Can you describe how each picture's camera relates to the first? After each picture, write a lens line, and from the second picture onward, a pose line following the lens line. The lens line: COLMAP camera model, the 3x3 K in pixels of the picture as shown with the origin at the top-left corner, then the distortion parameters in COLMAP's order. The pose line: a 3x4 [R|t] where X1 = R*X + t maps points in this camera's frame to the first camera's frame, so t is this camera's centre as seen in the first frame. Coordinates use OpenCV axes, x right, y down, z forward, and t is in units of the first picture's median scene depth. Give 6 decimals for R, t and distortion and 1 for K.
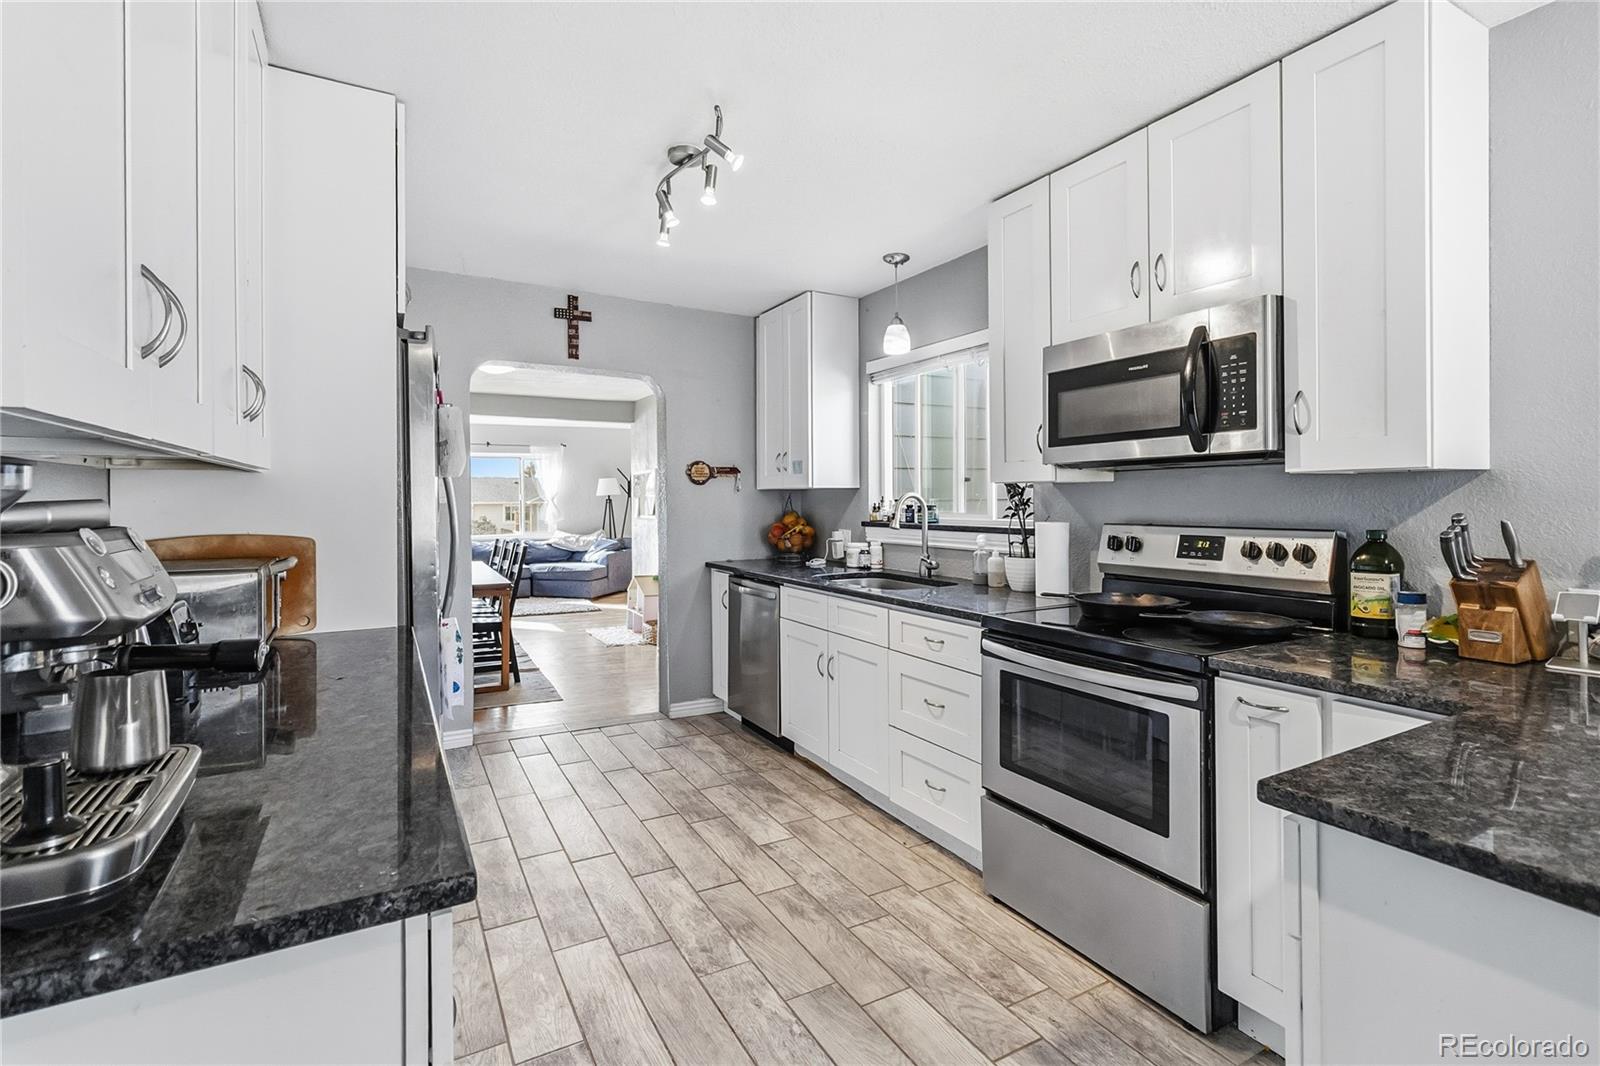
lens RADIAL K [[744.3, 0, 802.8], [0, 744.3, 500.2], [0, 0, 1]] dist [0.001946, 0.000071]
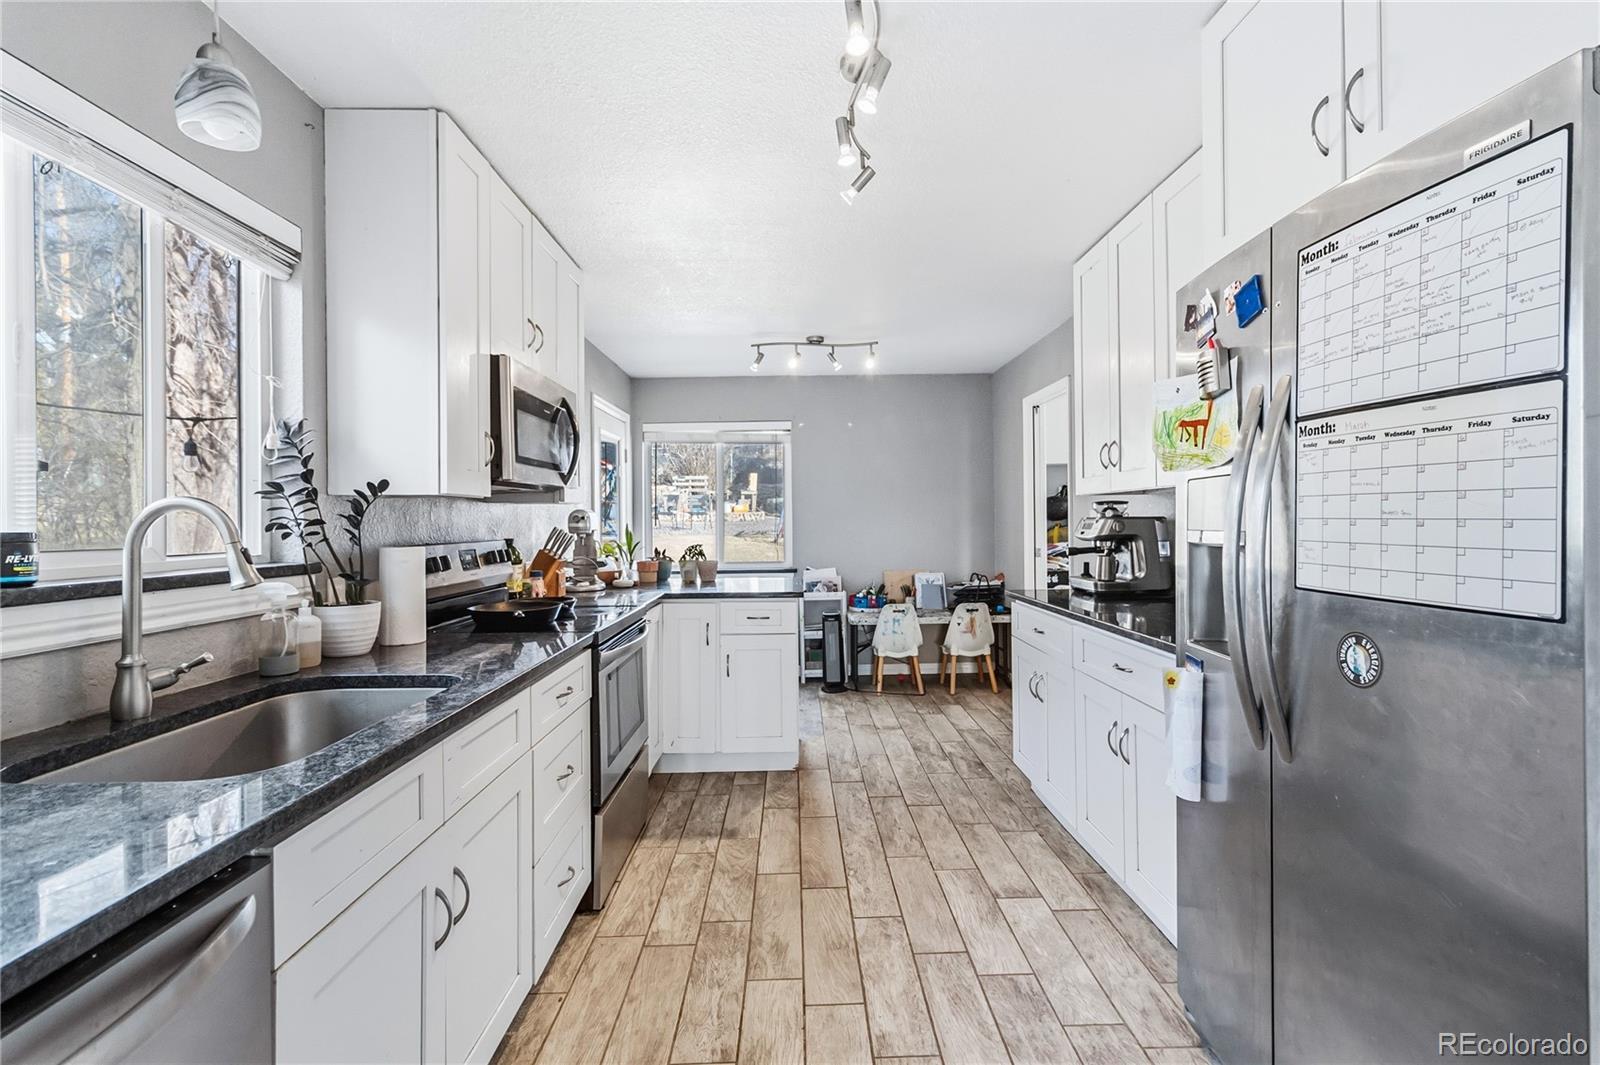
lens RADIAL K [[744.3, 0, 801.2], [0, 744.3, 526.5], [0, 0, 1]] dist [0.001946, 0.000071]
pose [[-0.877468, 0.009051, 0.479550, -0.491826], [0.013035, 0.999903, 0.004978, 0.010815], [-0.479459, 0.010618, -0.877500, 1.809281]]
